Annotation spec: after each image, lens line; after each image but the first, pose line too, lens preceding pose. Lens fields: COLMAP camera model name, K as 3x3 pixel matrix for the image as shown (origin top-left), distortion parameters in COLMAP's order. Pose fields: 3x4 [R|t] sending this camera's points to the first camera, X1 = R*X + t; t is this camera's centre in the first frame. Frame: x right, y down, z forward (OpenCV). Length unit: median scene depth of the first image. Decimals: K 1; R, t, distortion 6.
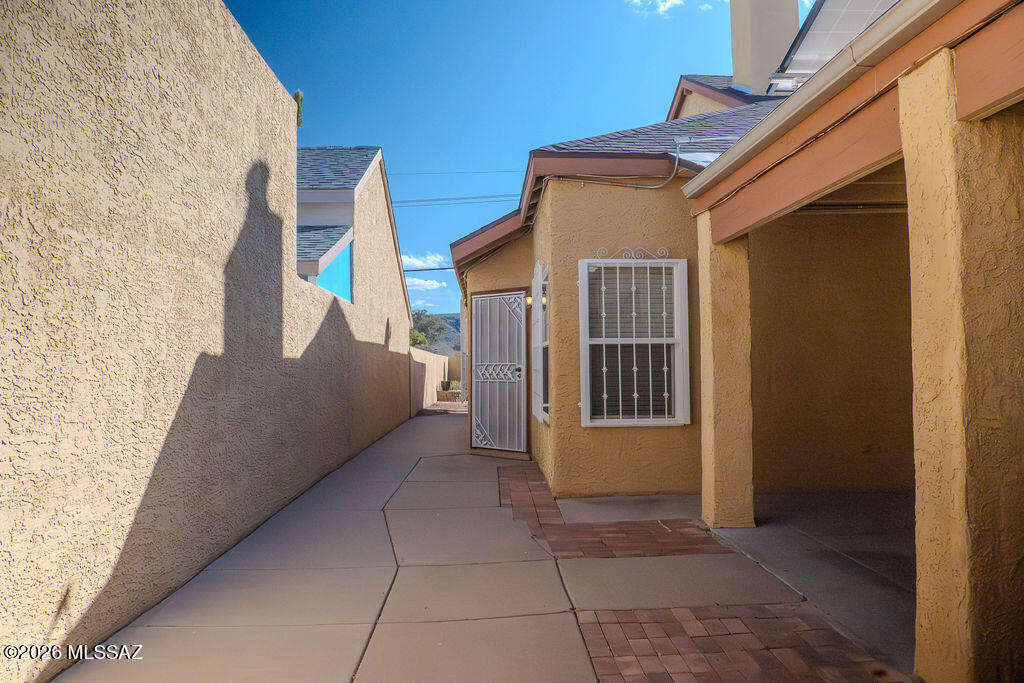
lens RADIAL K [[746.8, 0, 515.6], [0, 746.8, 341.3], [0, 0, 1]] dist [-0.027613, 0.010584]
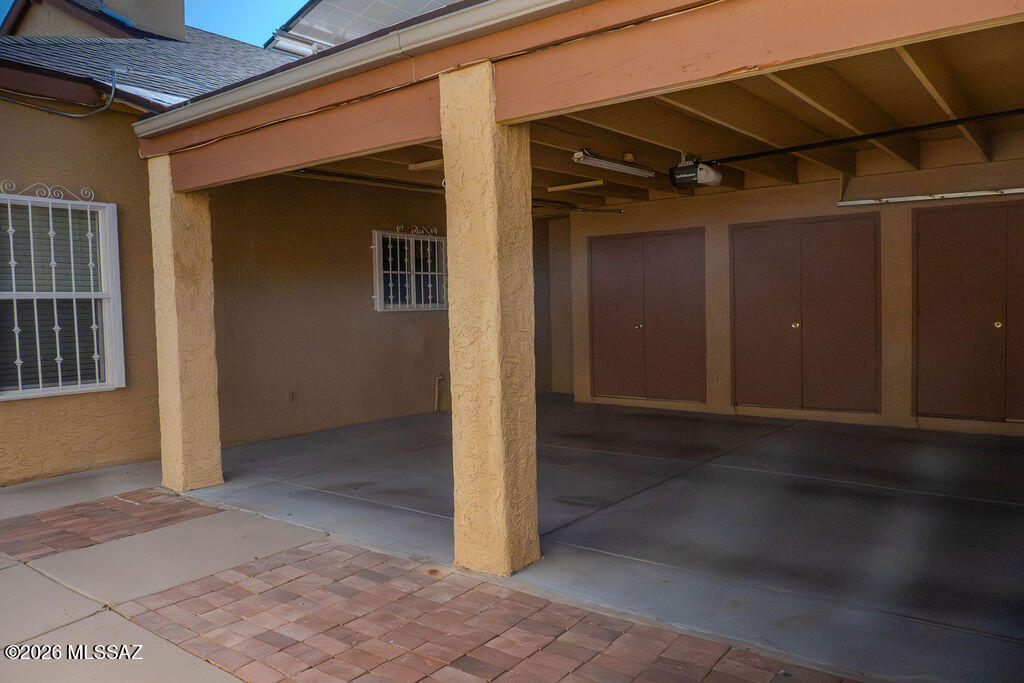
lens RADIAL K [[746.8, 0, 514.7], [0, 746.8, 341.7], [0, 0, 1]] dist [-0.027613, 0.010584]
pose [[0.649789, -0.041504, 0.758980, -0.173012], [-0.004703, 0.998270, 0.058616, 0.000322], [-0.760100, -0.041657, 0.648470, 0.065094]]
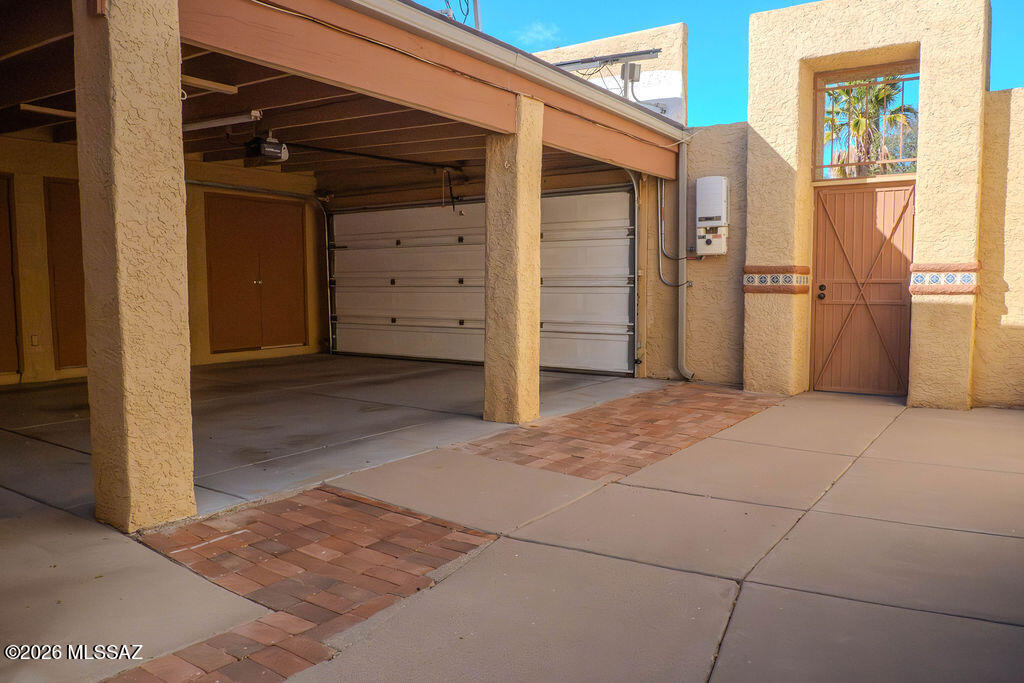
lens RADIAL K [[746.8, 0, 505.0], [0, 746.8, 341.1], [0, 0, 1]] dist [-0.027613, 0.010584]
pose [[-0.790890, -0.047715, 0.610096, -0.299719], [-0.015179, 0.998178, 0.058390, 0.068432], [-0.611771, 0.036920, -0.790173, 1.311062]]
